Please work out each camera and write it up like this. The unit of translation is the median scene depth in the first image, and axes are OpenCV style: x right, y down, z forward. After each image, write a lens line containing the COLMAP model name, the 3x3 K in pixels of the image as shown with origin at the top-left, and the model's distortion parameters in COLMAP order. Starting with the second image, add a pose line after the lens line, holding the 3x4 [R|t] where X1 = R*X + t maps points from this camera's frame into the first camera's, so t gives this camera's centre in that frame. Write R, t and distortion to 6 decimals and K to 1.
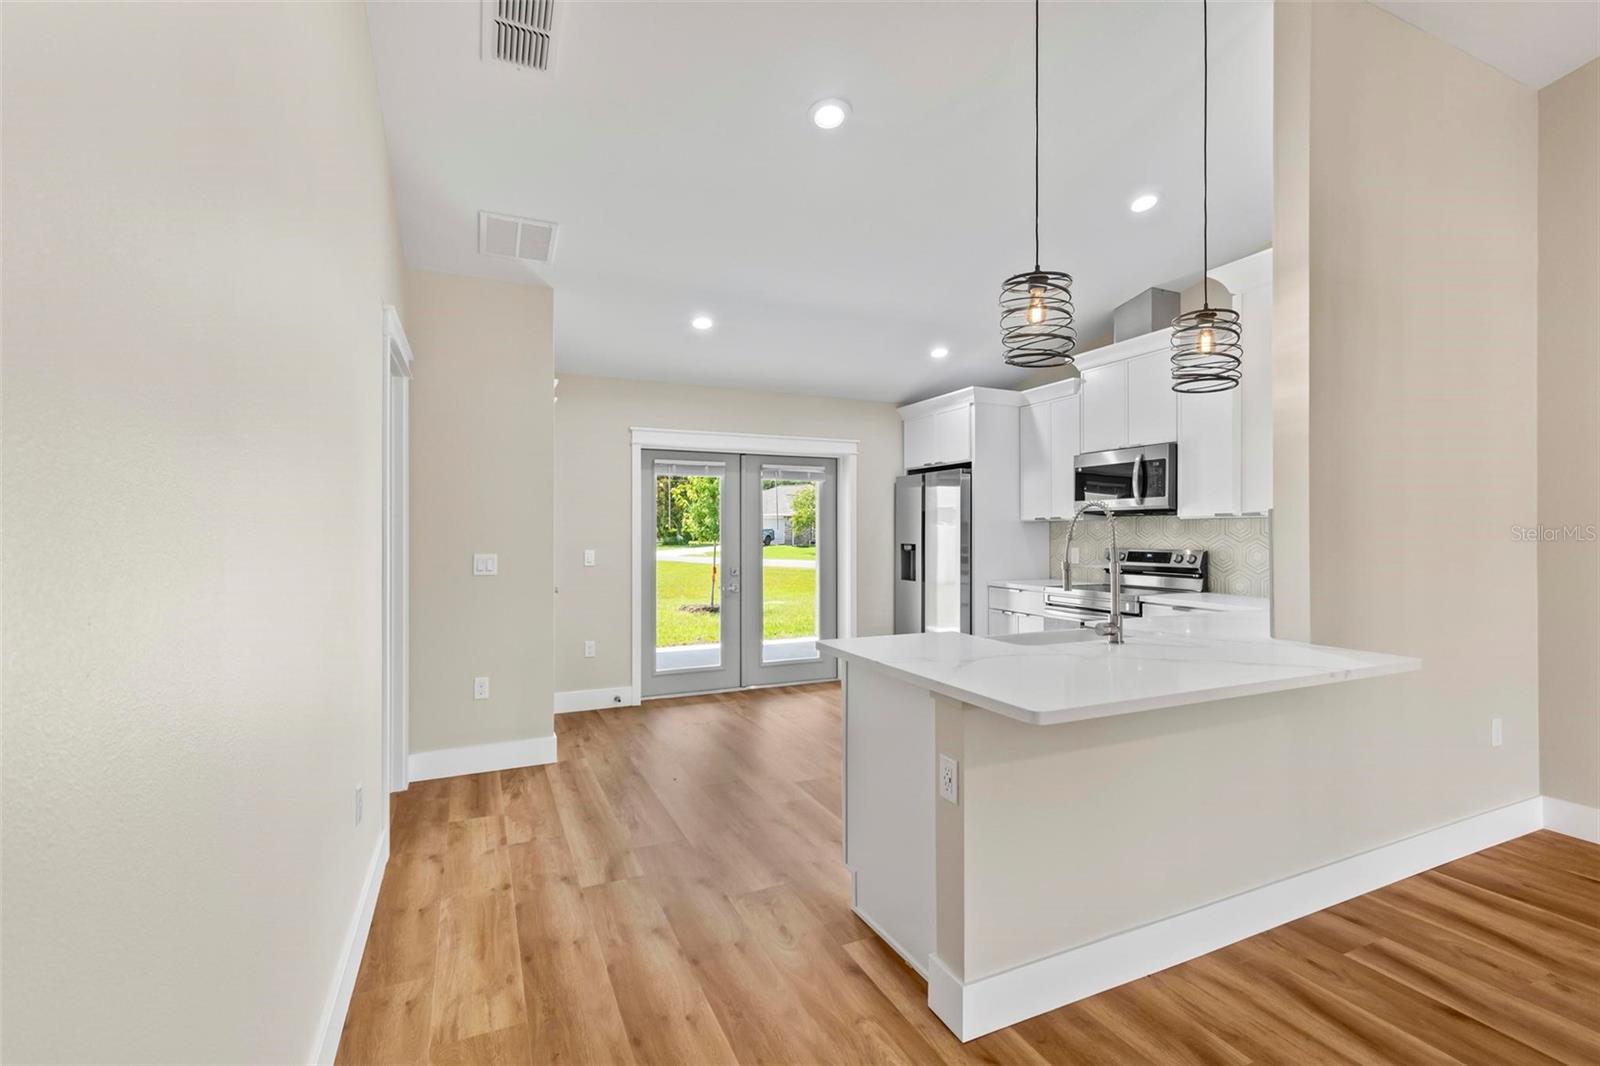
lens RADIAL K [[708.7, 0, 801.2], [0, 708.7, 526.2], [0, 0, 1]] dist [0.003914, -0.000848]
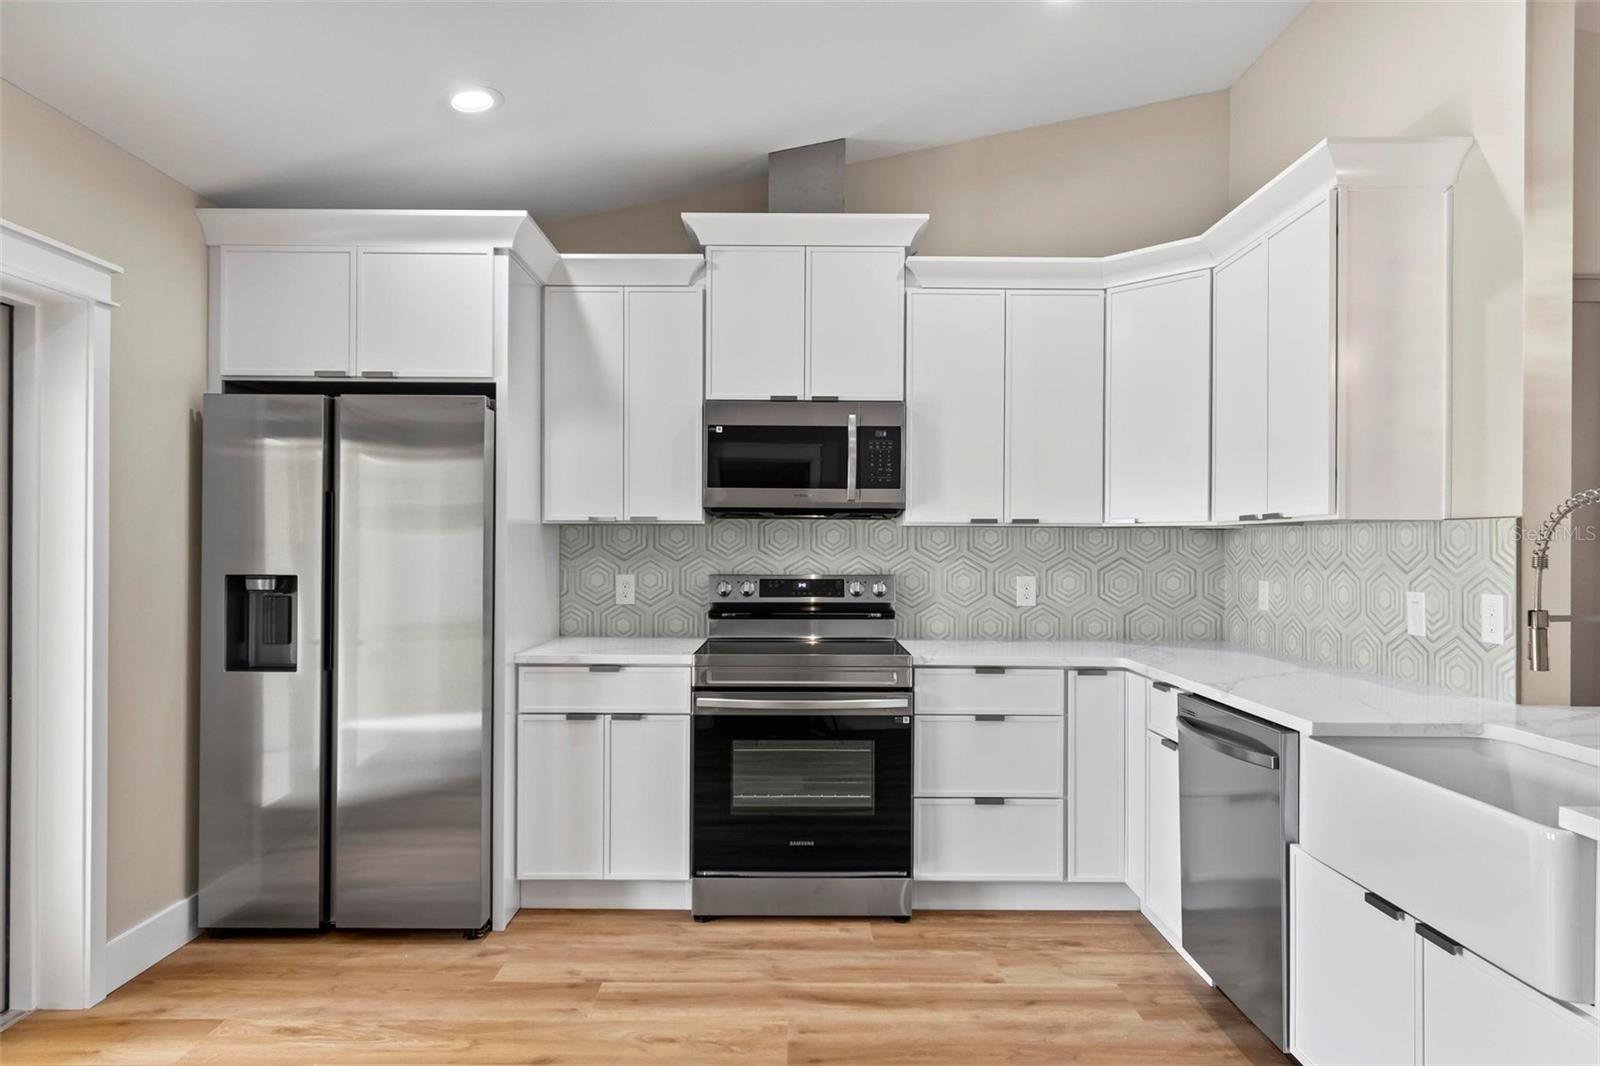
lens RADIAL K [[961.9, 0, 803.7], [0, 961.9, 545.5], [0, 0, 1]] dist [0.004289, -0.002225]
pose [[0.413723, 0.001783, 0.910401, -0.267843], [-0.012275, 0.999918, 0.003620, 0.004871], [-0.910320, -0.012673, 0.413711, 0.709841]]
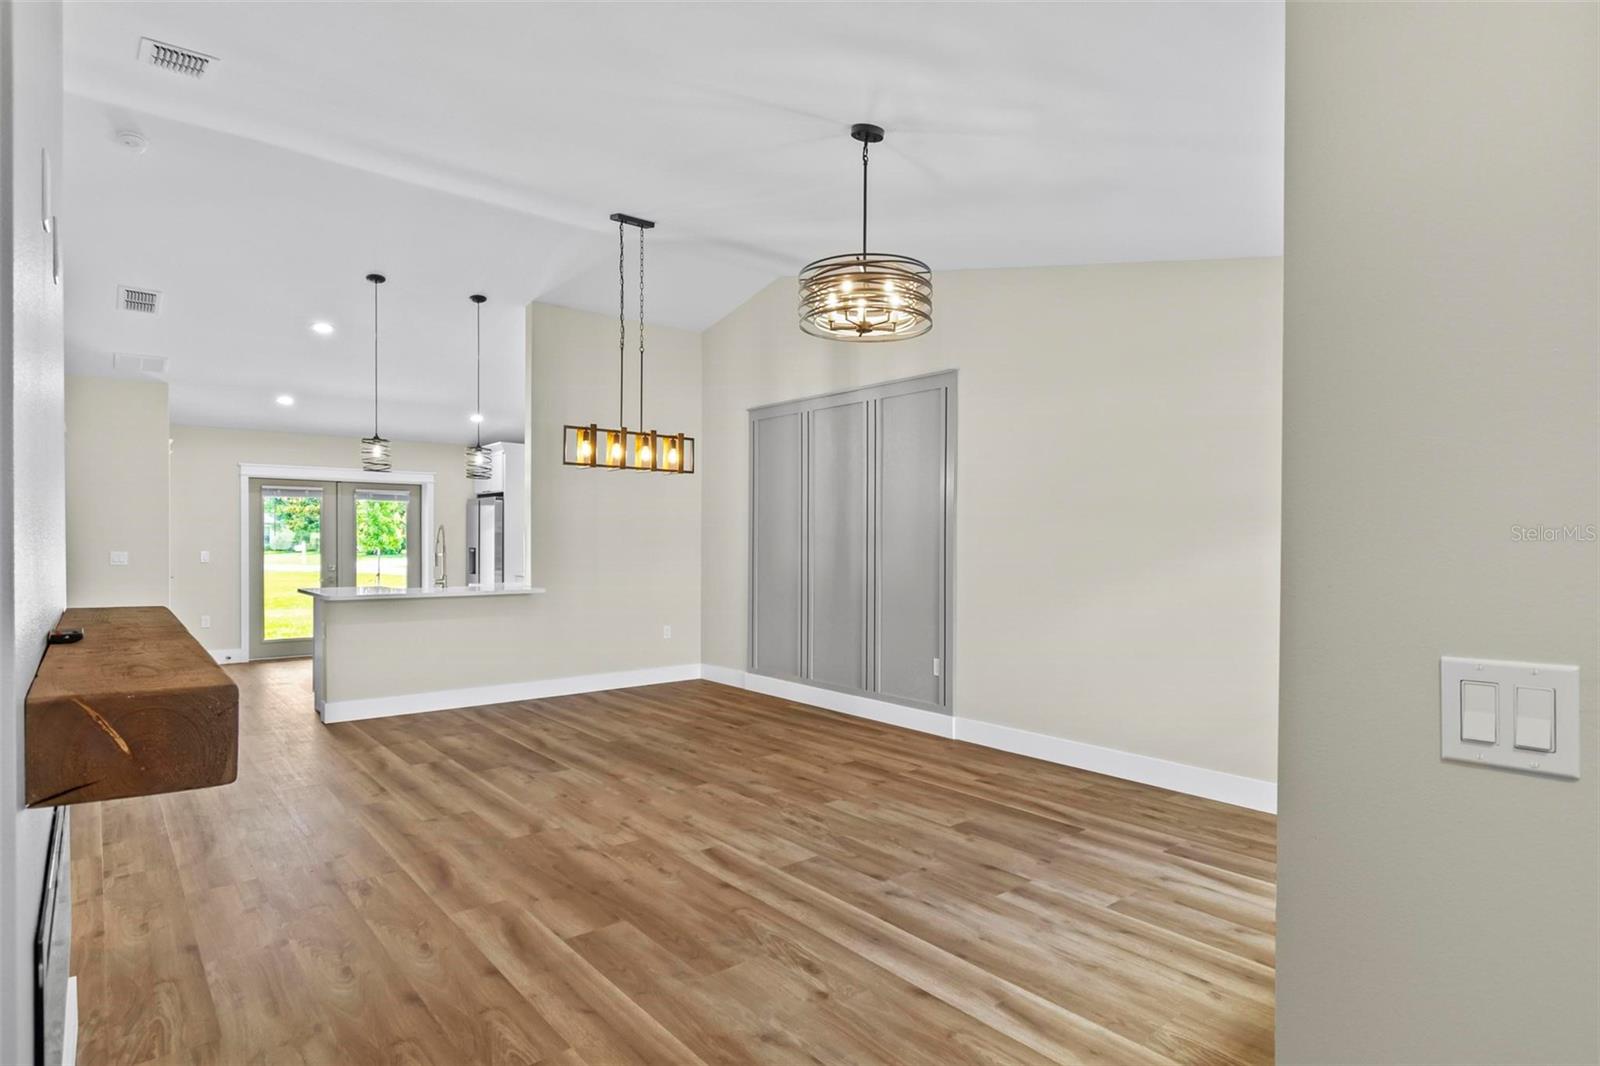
lens RADIAL K [[857.7, 0, 802.5], [0, 857.7, 542.7], [0, 0, 1]] dist [0.006963, -0.006035]
pose [[0.966105, 0.003304, 0.258130, 0.463955], [-0.006076, 0.999932, 0.009941, -0.008304], [-0.258079, -0.011173, 0.966059, -1.082707]]
